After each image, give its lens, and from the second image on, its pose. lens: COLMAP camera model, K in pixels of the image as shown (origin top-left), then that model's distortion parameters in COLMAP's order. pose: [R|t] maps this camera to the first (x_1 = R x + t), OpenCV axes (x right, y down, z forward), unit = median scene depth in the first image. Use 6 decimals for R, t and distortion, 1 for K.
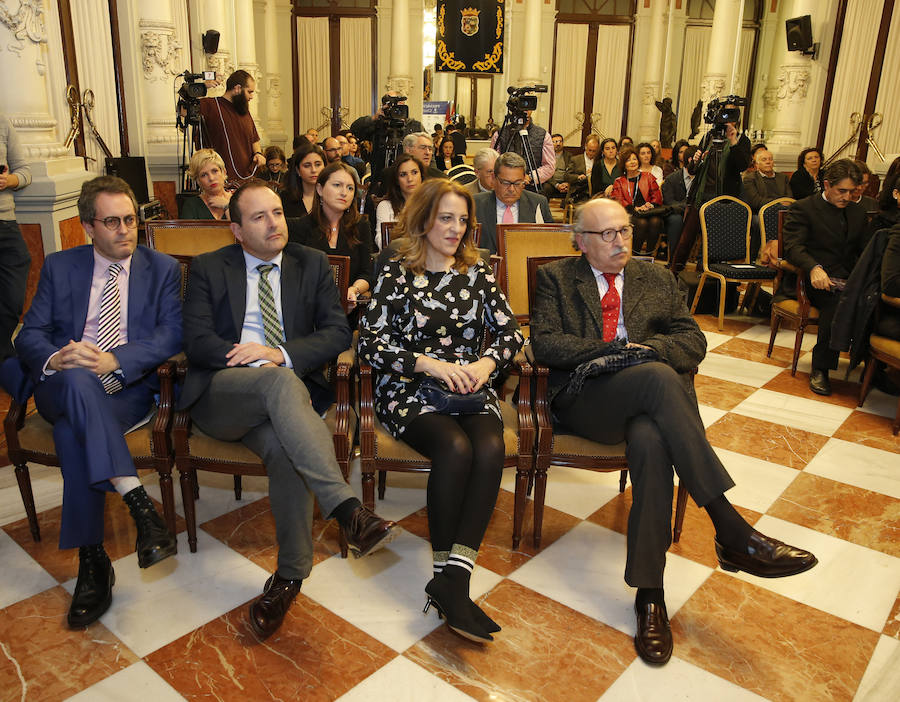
lens RADIAL K [[740.4, 0, 450.0], [0, 740.4, 351.0], [0, 0, 1]] dist [-0.004184, -0.001174]
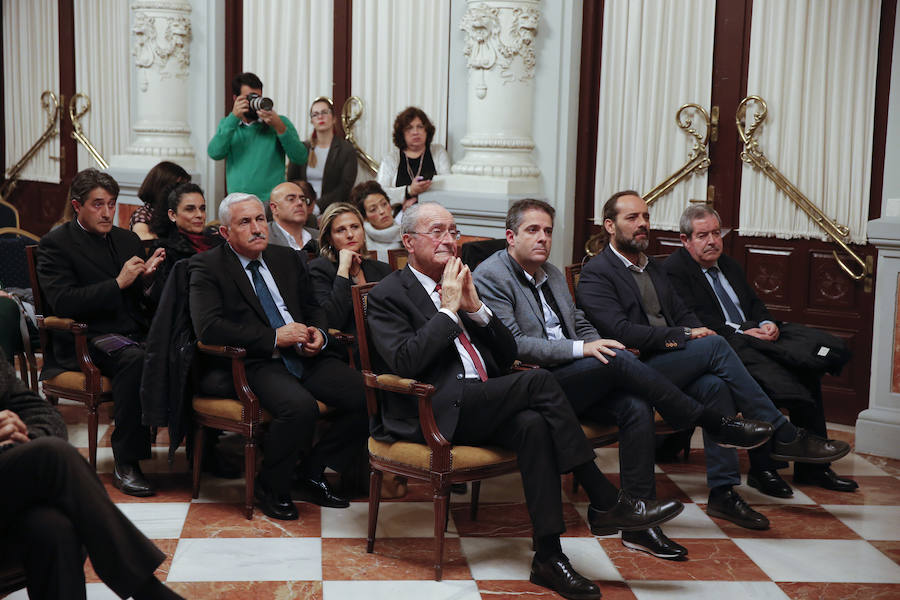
lens RADIAL K [[1385.0, 0, 450.0], [0, 1385.0, 300.0], [0, 0, 1]] dist [0.133477, -0.004970]
pose [[0.705512, -0.081771, 0.703965, -0.227870], [0.189184, 0.979005, -0.075881, 0.036377], [-0.682980, 0.186714, 0.706170, -0.188448]]
